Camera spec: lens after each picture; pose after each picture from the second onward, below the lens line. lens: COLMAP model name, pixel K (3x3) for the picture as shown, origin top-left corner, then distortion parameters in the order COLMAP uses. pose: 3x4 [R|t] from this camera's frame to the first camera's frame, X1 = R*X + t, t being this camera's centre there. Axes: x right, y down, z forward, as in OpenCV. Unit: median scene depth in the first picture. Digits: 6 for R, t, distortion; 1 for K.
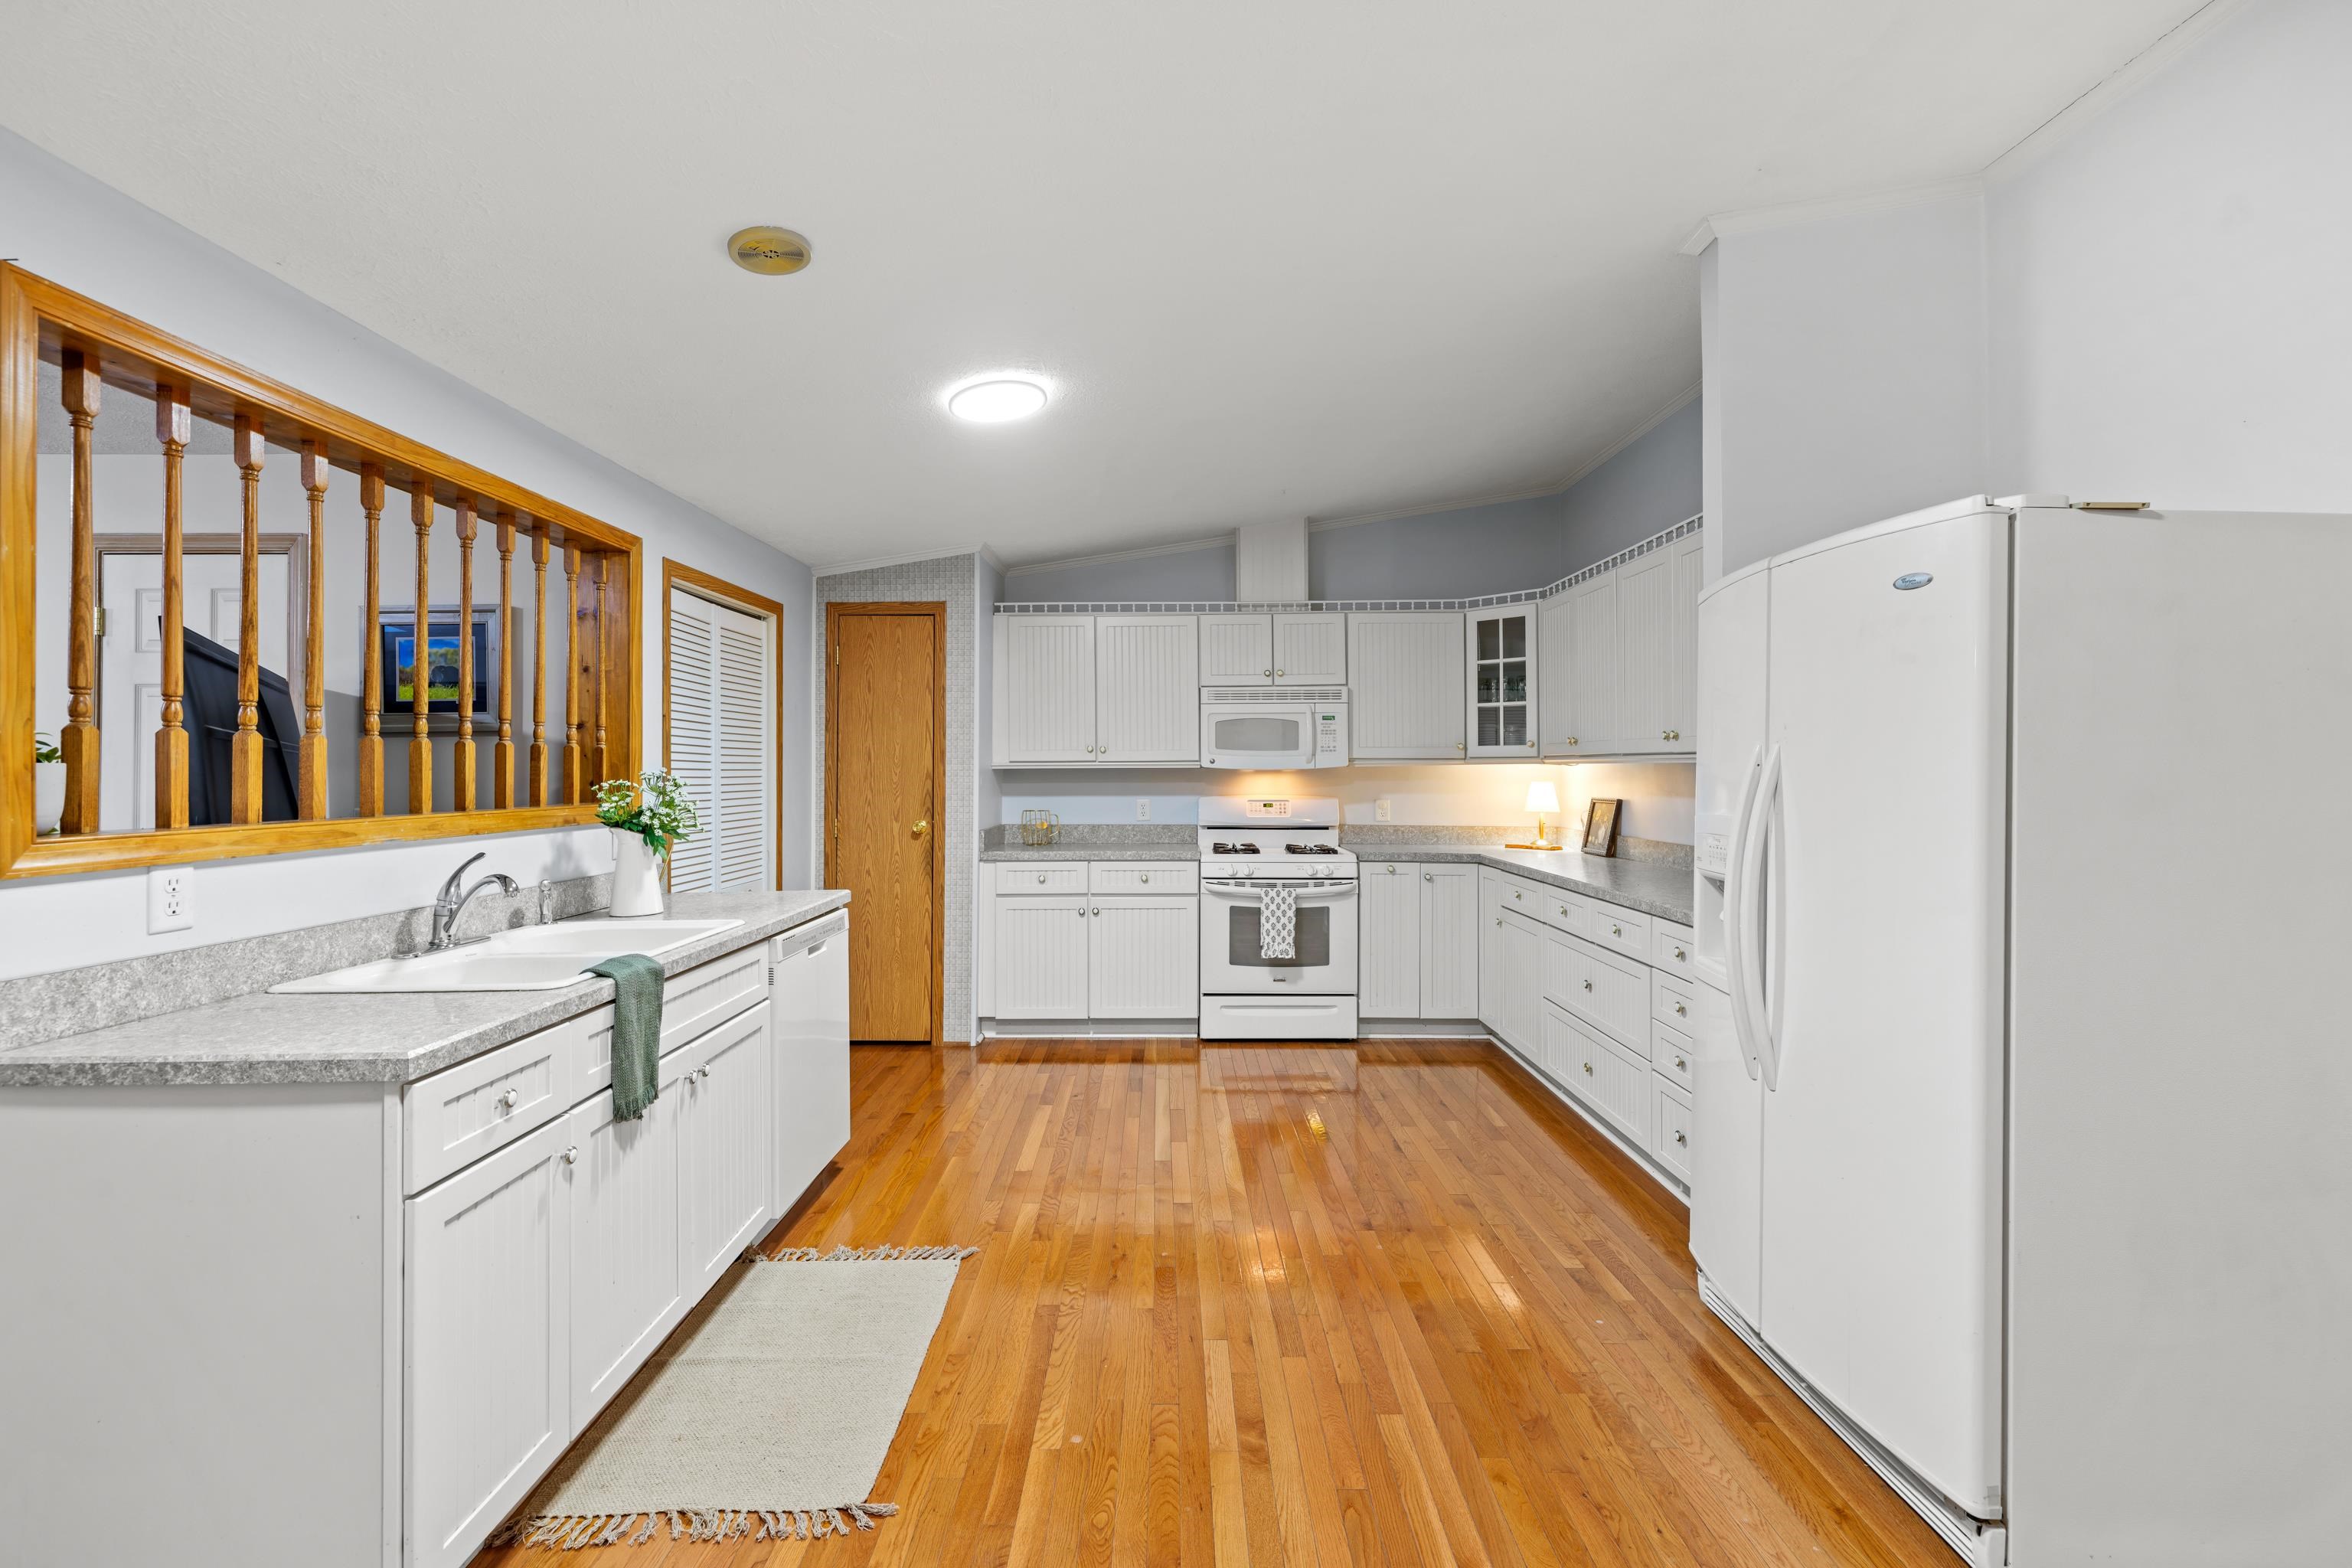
lens RADIAL K [[1007.7, 0, 1179.5], [0, 1007.7, 761.4], [0, 0, 1]] dist [-0.000938, 0.000521]
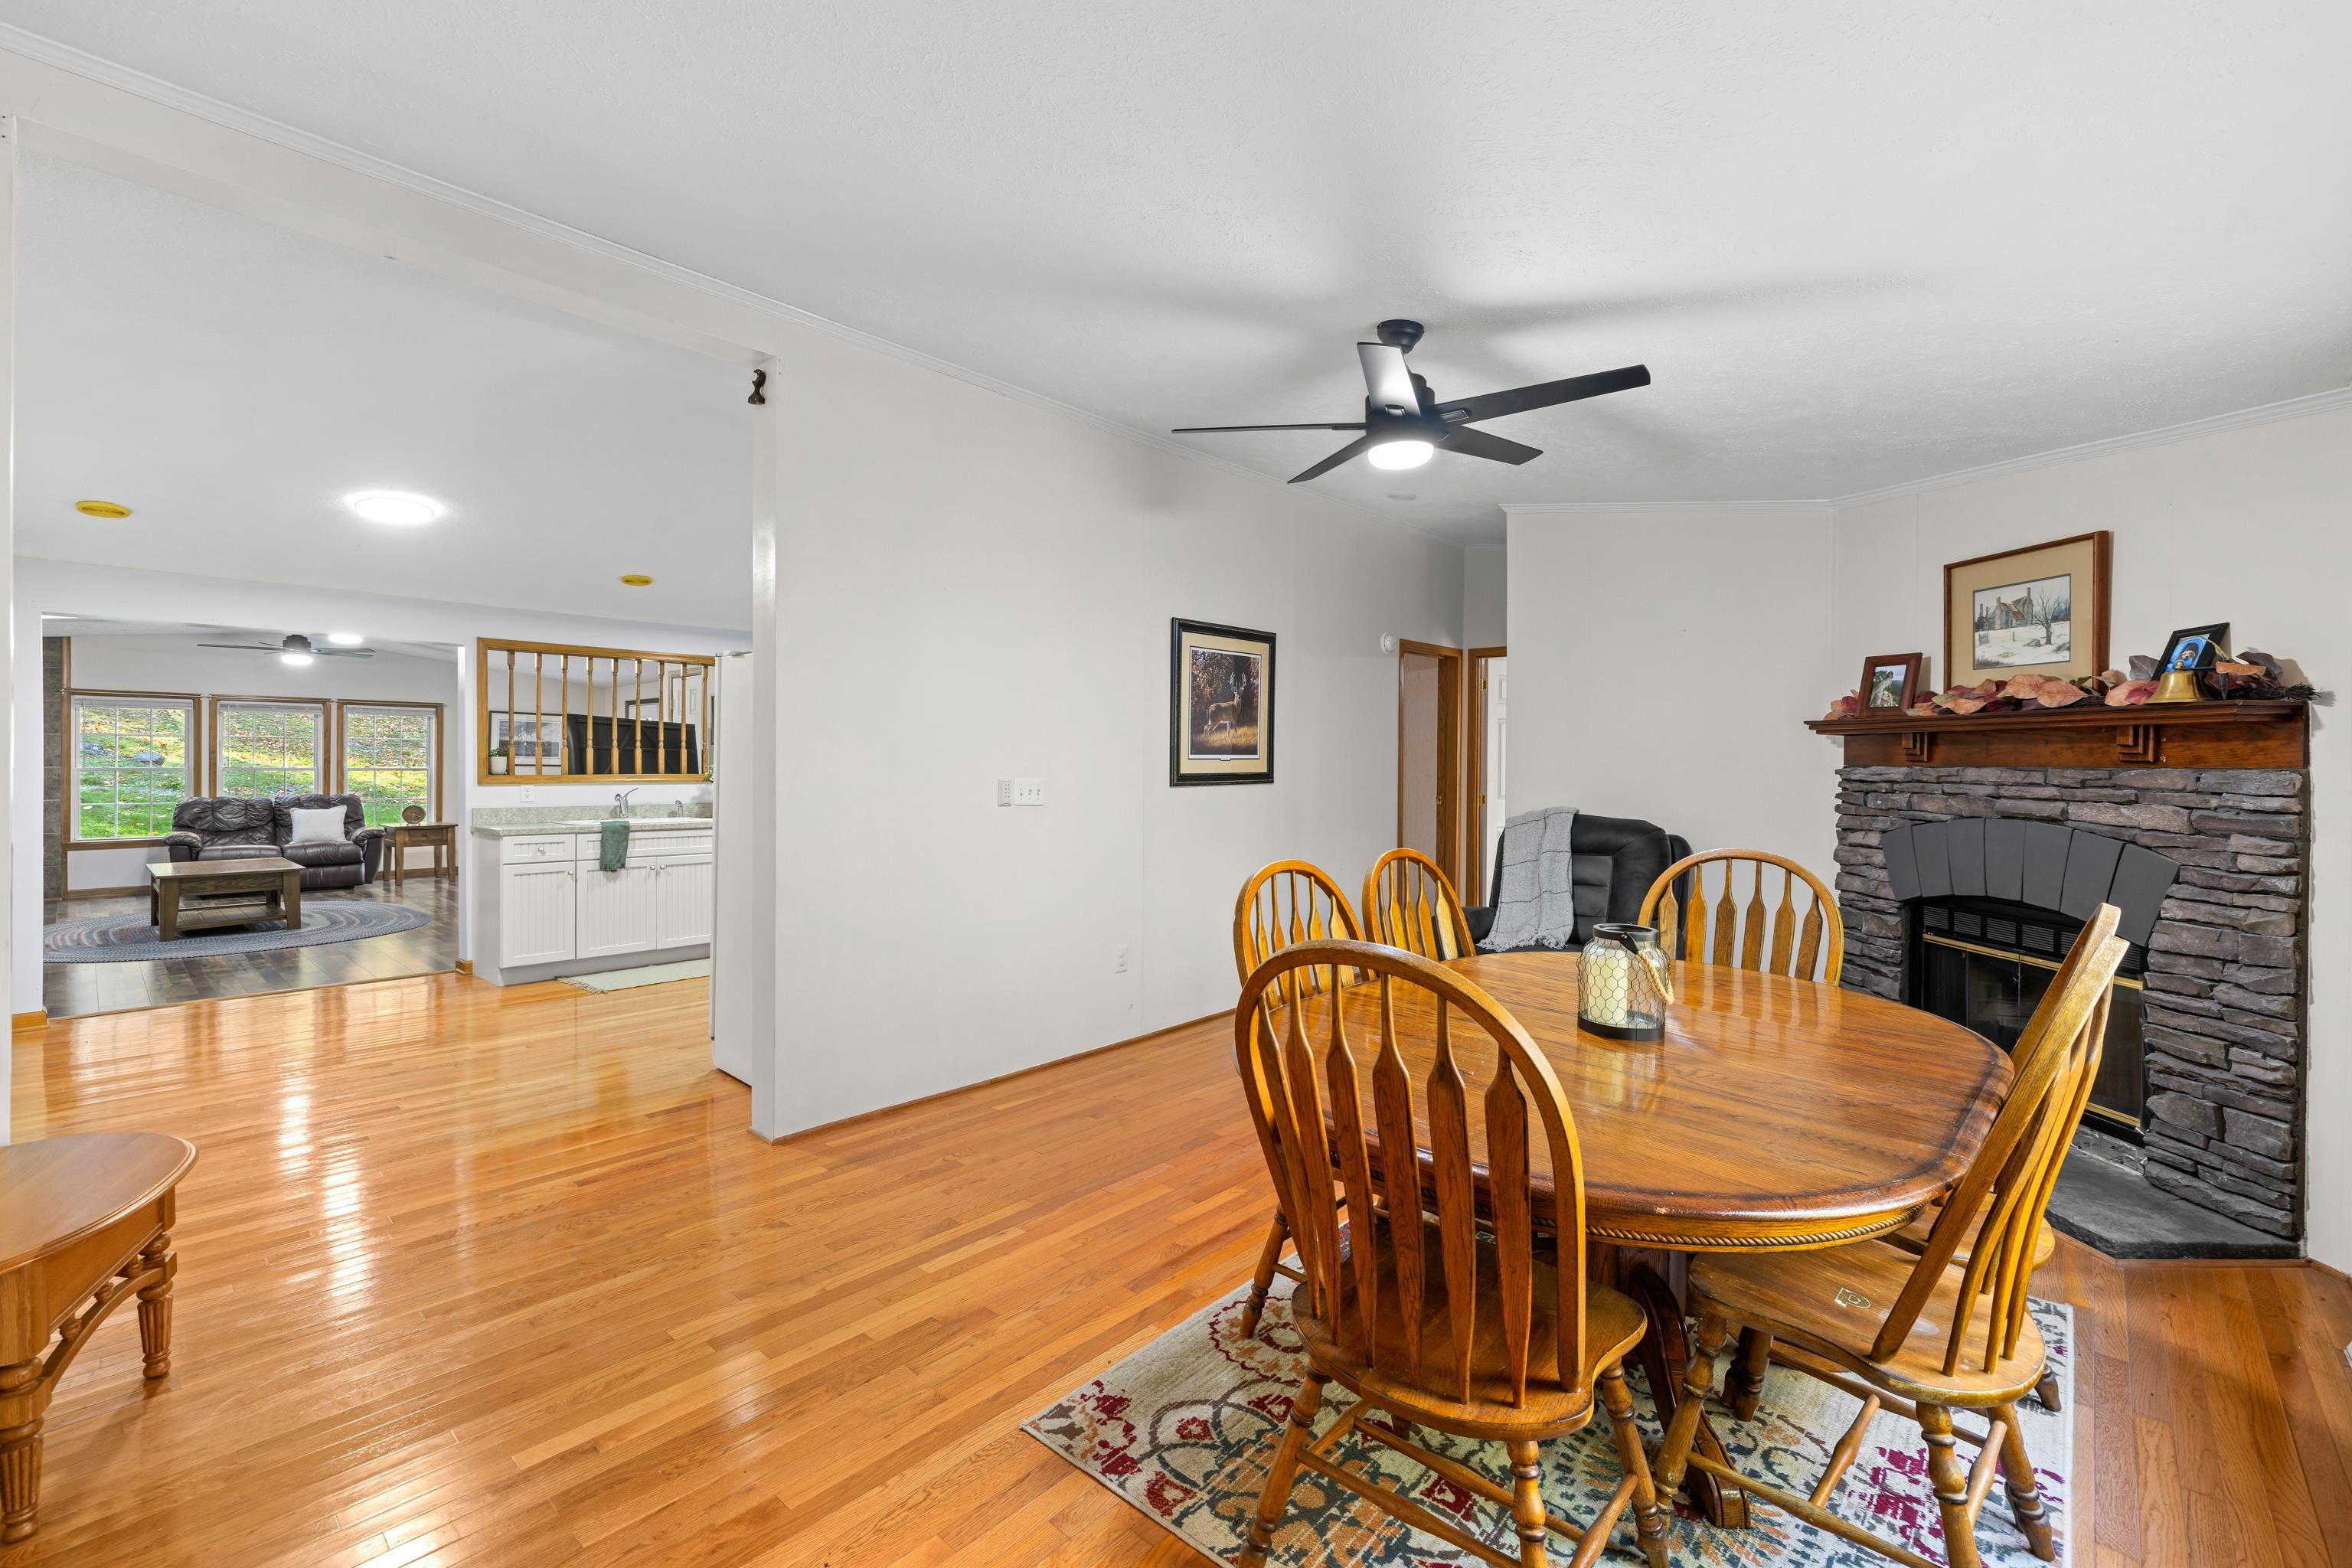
lens RADIAL K [[1007.7, 0, 1176.9], [0, 1007.7, 773.6], [0, 0, 1]] dist [-0.000938, 0.000521]
pose [[0.739051, 0.009832, -0.673578, 1.304552], [0.001791, 0.999861, 0.016560, 0.002208], [0.673648, -0.013445, 0.738931, -0.051491]]
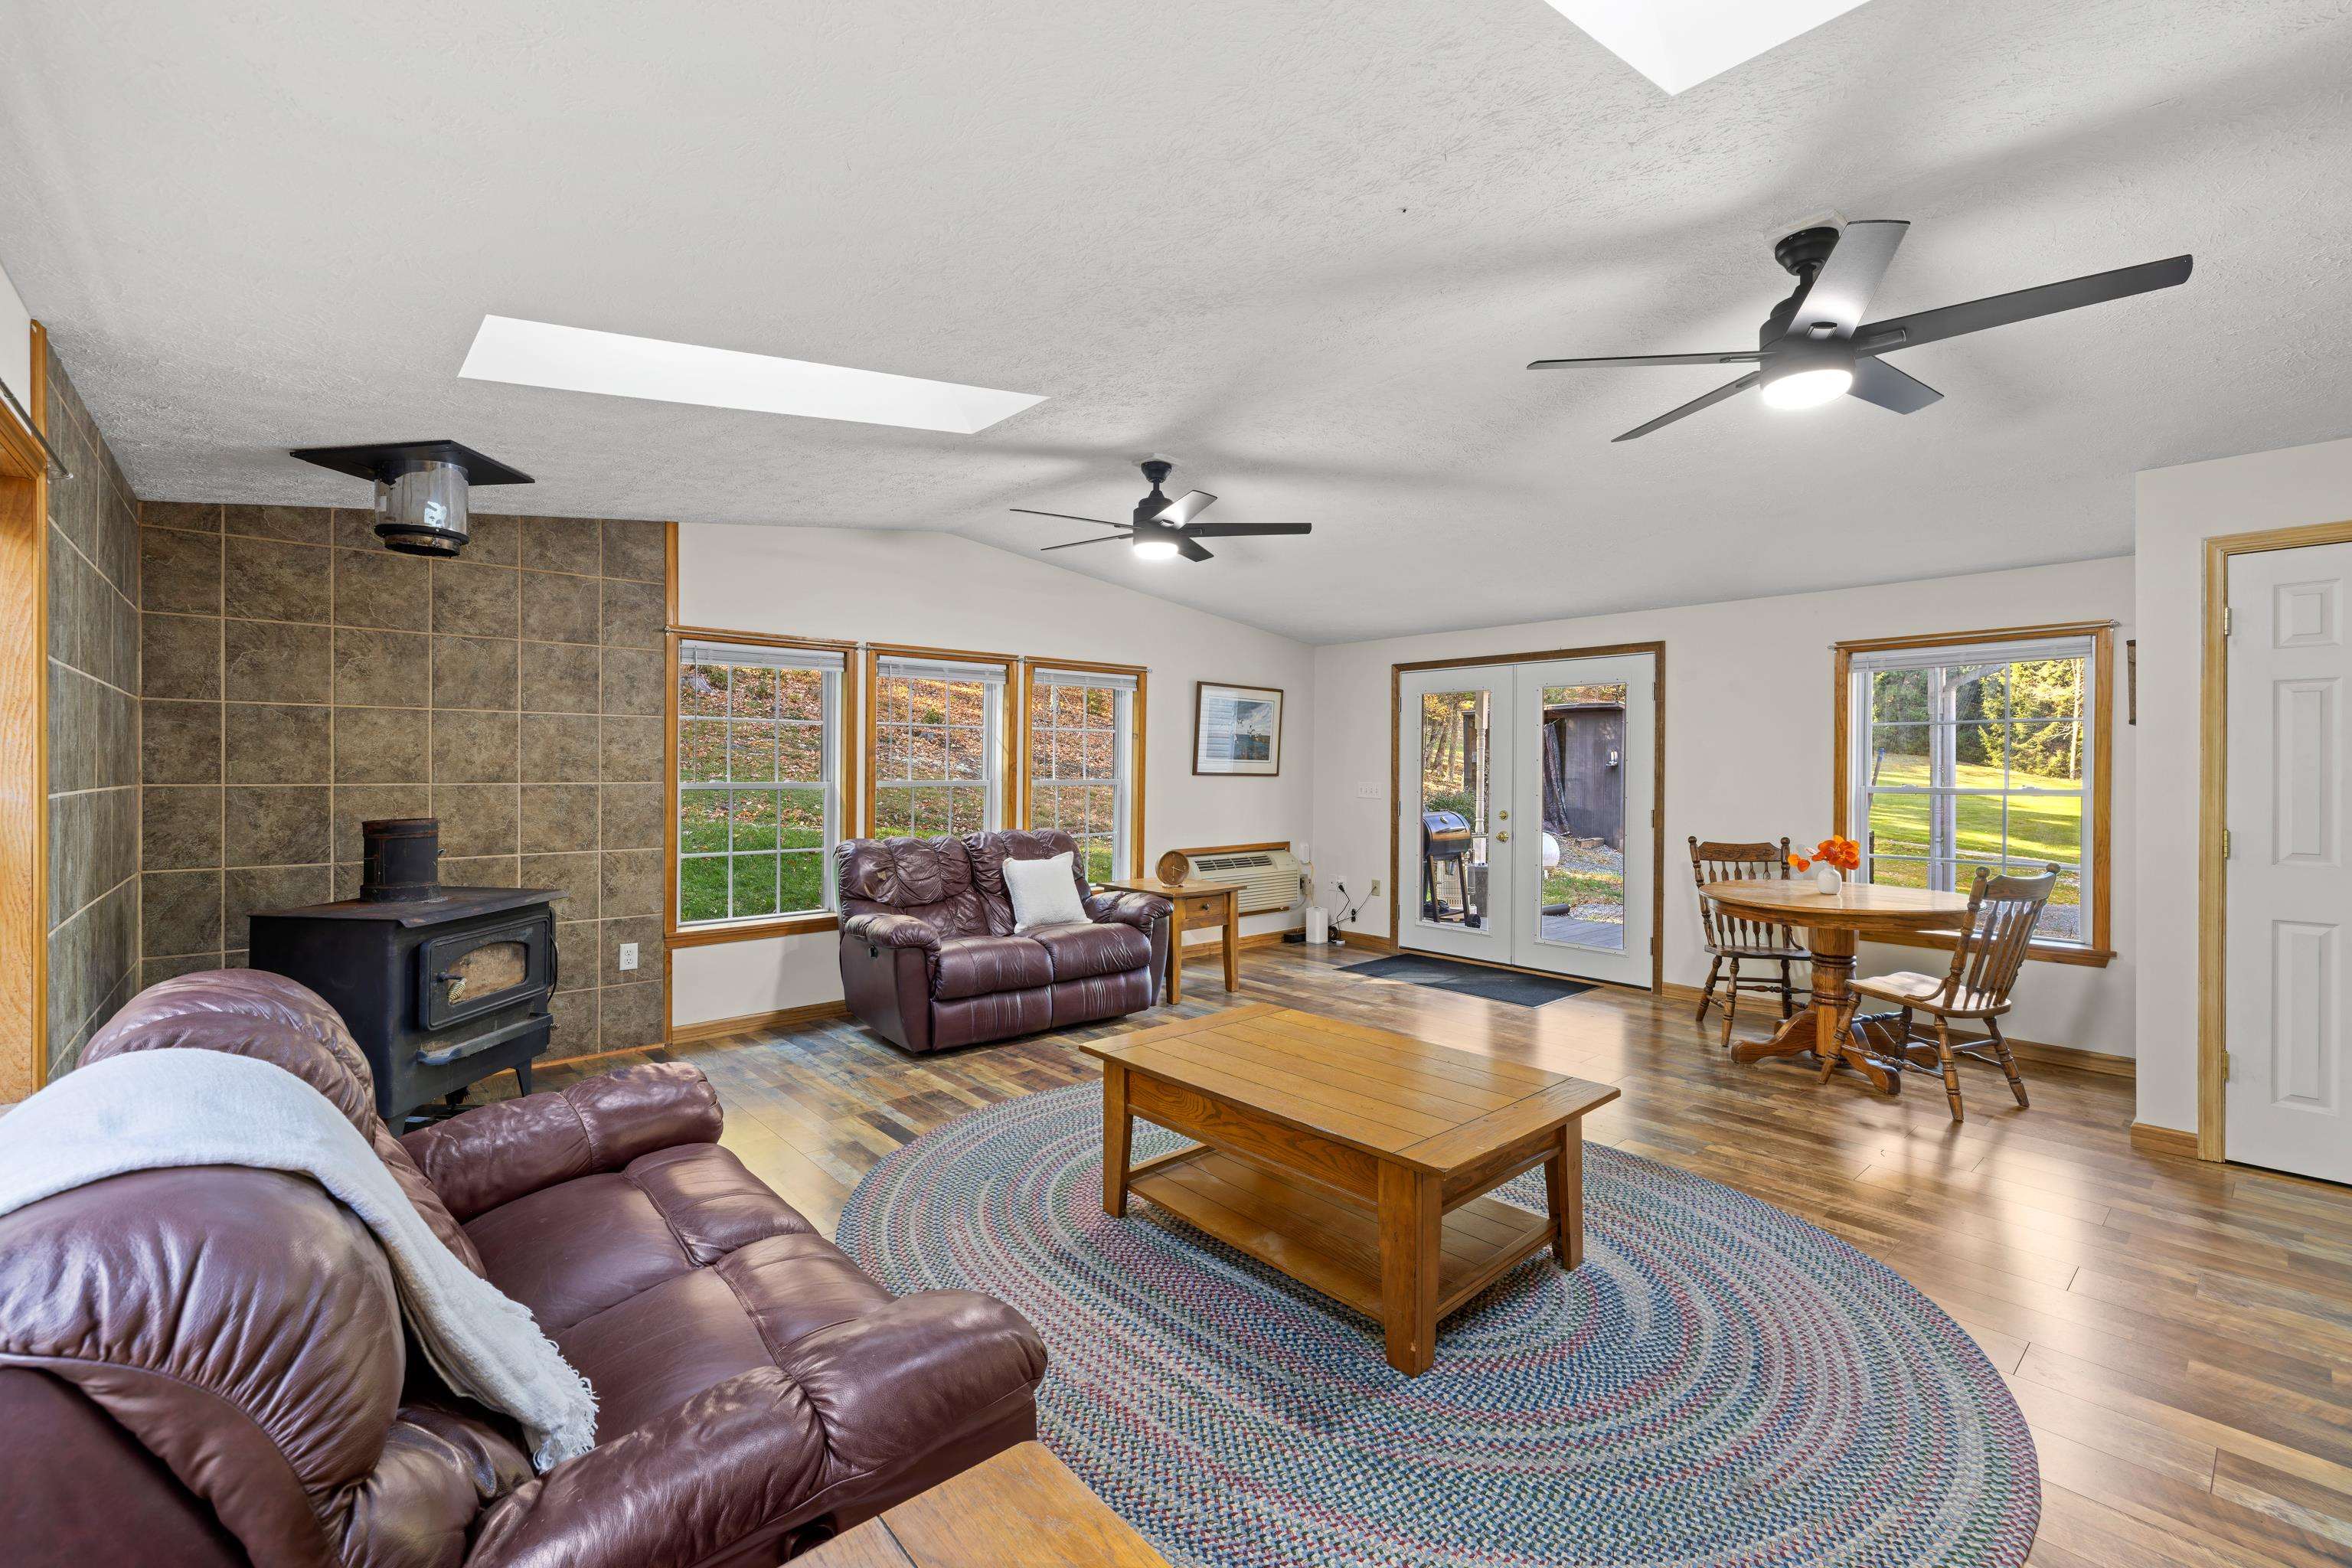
lens RADIAL K [[1007.7, 0, 1169.6], [0, 1007.7, 782.0], [0, 0, 1]] dist [-0.000938, 0.000521]
pose [[0.664370, 0.012188, -0.747305, -0.788769], [0.004185, 0.999791, 0.020027, -0.000027], [0.747392, -0.016432, 0.664180, -0.385598]]
